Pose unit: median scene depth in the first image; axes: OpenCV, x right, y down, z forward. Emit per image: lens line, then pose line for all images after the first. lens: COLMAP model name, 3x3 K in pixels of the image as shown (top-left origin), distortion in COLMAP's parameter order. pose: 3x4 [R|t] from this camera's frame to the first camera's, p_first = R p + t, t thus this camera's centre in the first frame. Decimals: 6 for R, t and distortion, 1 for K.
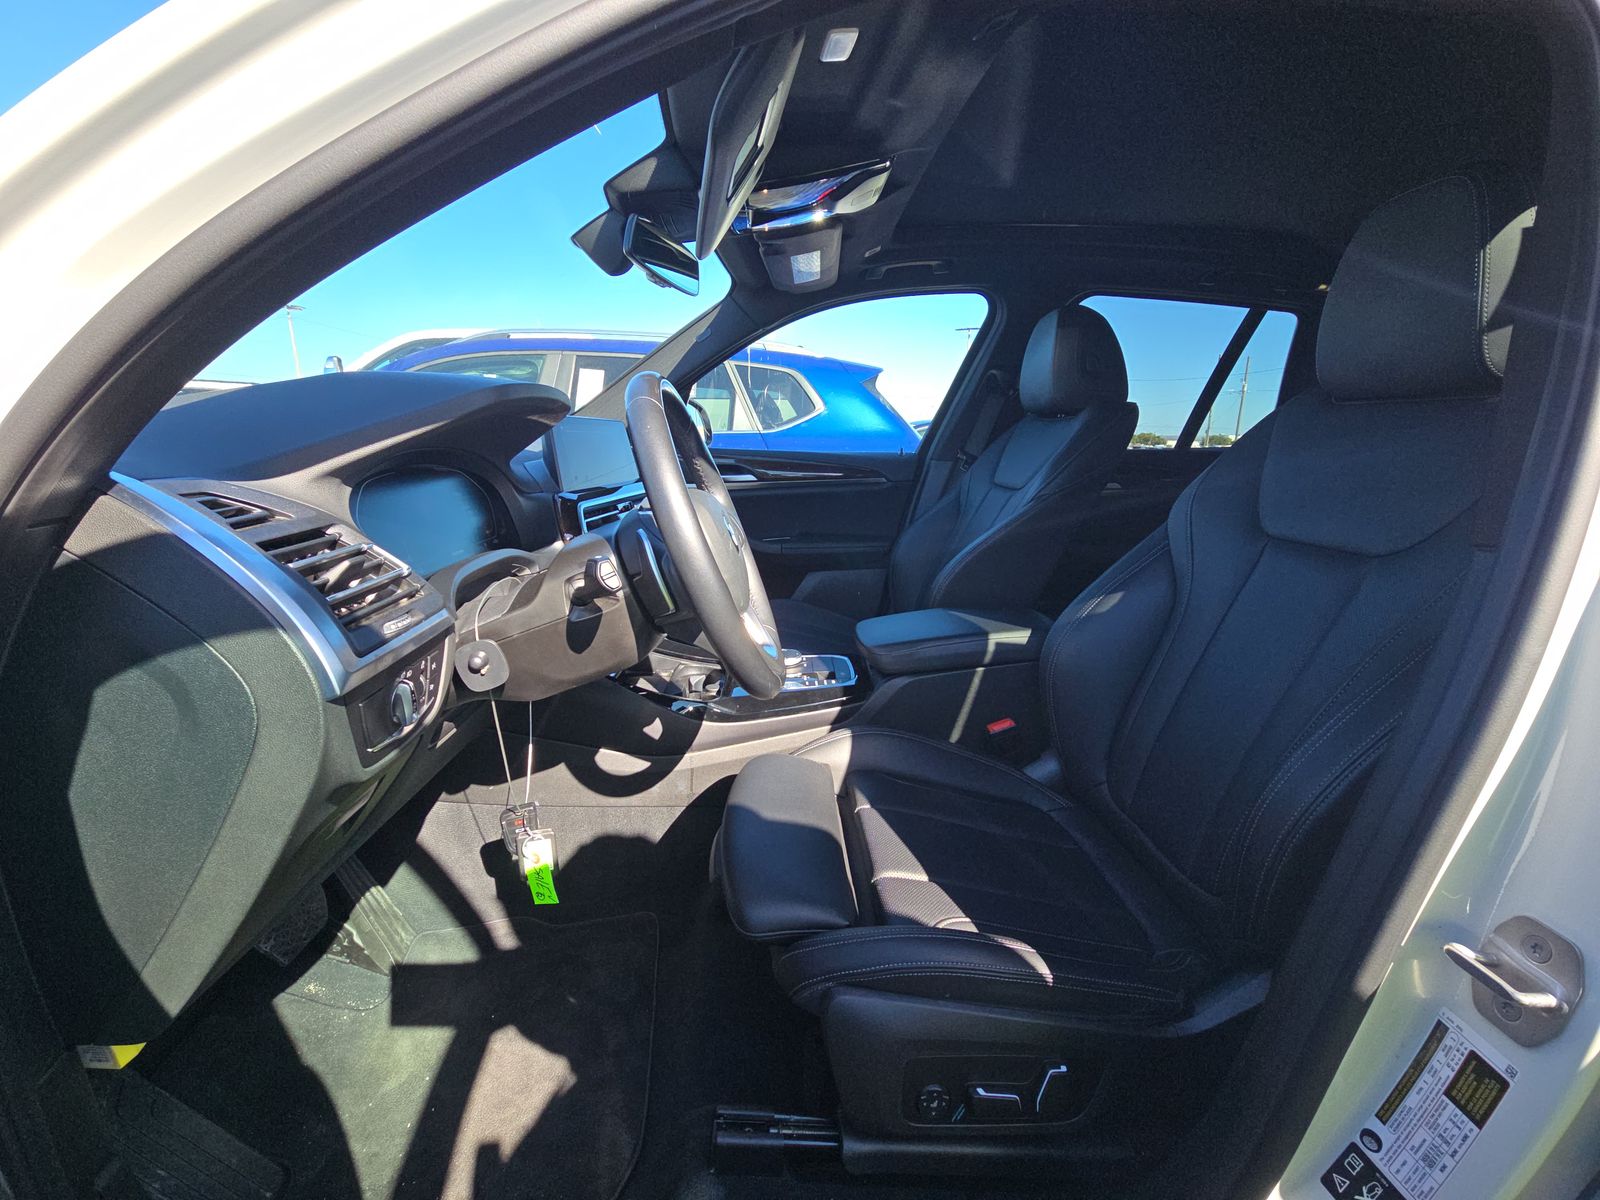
lens RADIAL K [[651.9, 0, 800.0], [0, 651.9, 600.0], [0, 0, 1]] dist [-0.000323, -0.012156]
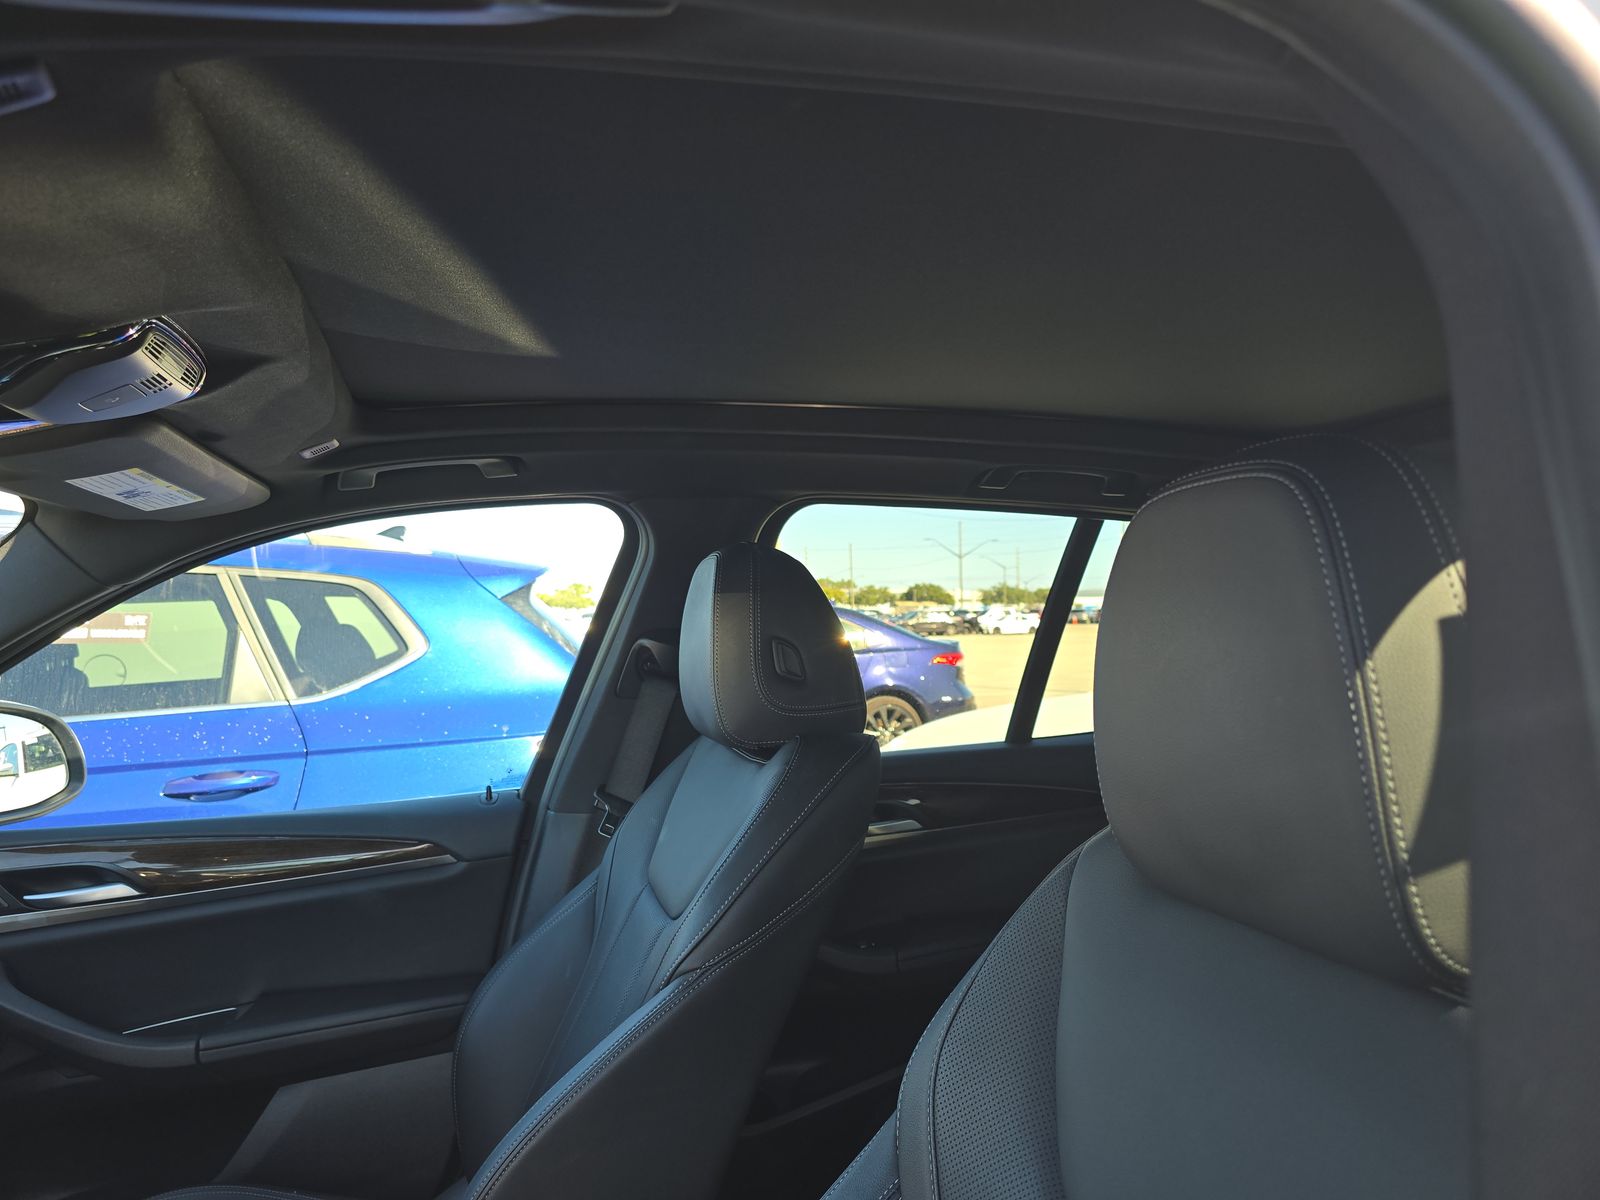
lens RADIAL K [[1110.1, 0, 800.0], [0, 1110.1, 600.0], [0, 0, 1]] dist [0.041840, -0.042657]
pose [[0.965618, -0.034495, 0.257666, 0.182534], [0.100212, 0.963947, -0.246502, -0.147561], [-0.239873, 0.263848, 0.934262, 0.137367]]
